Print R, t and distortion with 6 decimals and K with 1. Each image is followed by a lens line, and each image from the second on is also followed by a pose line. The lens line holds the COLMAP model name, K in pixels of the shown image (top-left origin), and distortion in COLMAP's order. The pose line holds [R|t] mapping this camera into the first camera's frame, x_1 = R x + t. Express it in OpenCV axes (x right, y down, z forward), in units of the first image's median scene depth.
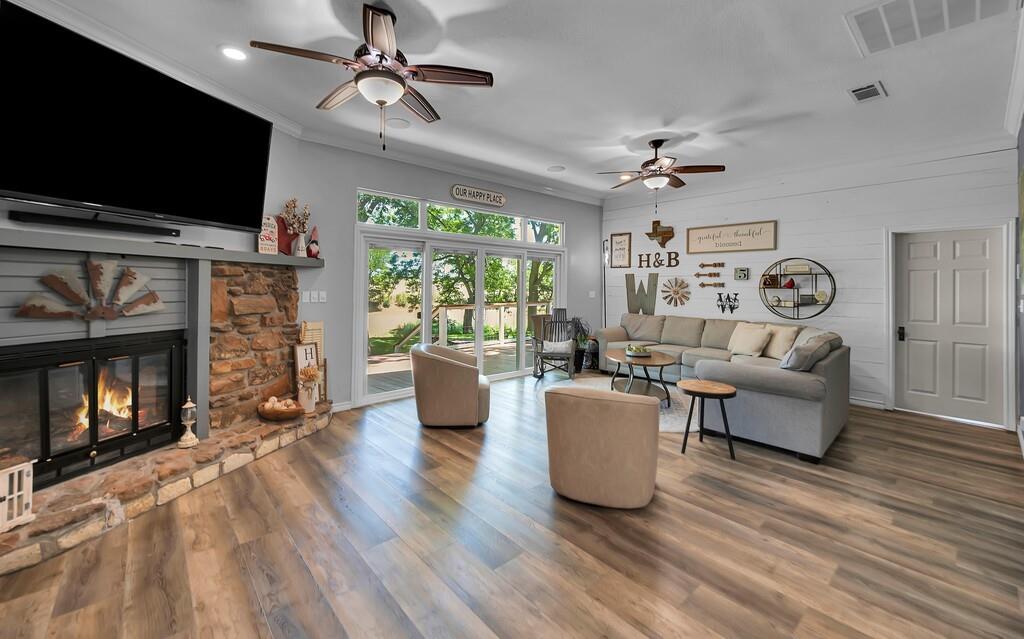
lens RADIAL K [[412.8, 0, 513.1], [0, 412.8, 283.4], [0, 0, 1]] dist [0.000101, 0.000031]
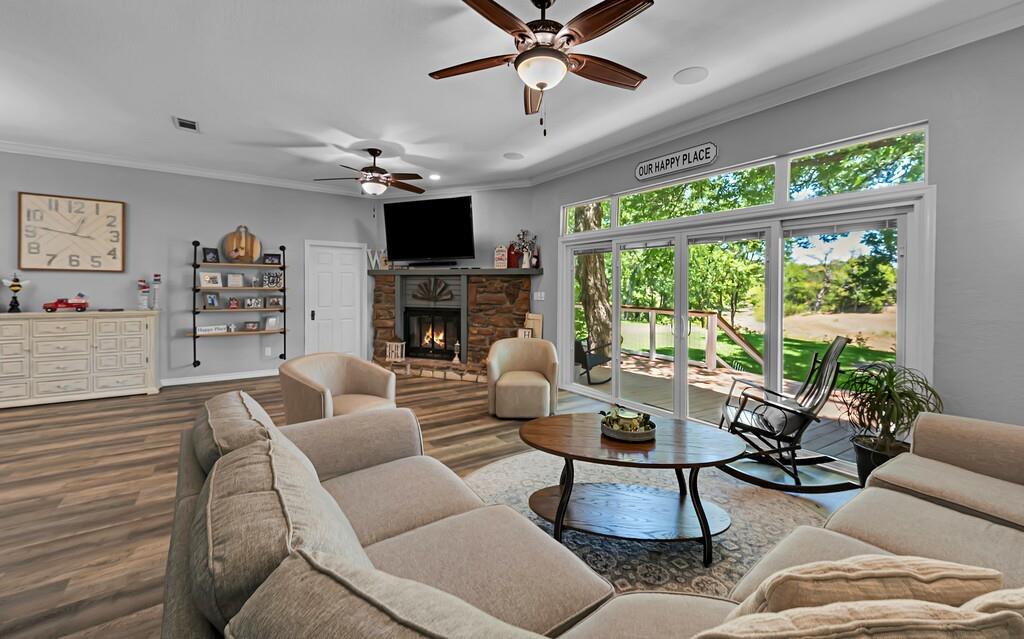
lens RADIAL K [[409.0, 0, 513.2], [0, 409.0, 295.5], [0, 0, 1]] dist [-0.000019, -0.000058]
pose [[-0.115289, 0.005957, -0.993314, 1.186645], [-0.001721, 0.999979, 0.006196, 0.029720], [0.993330, 0.002423, -0.115277, 1.436824]]
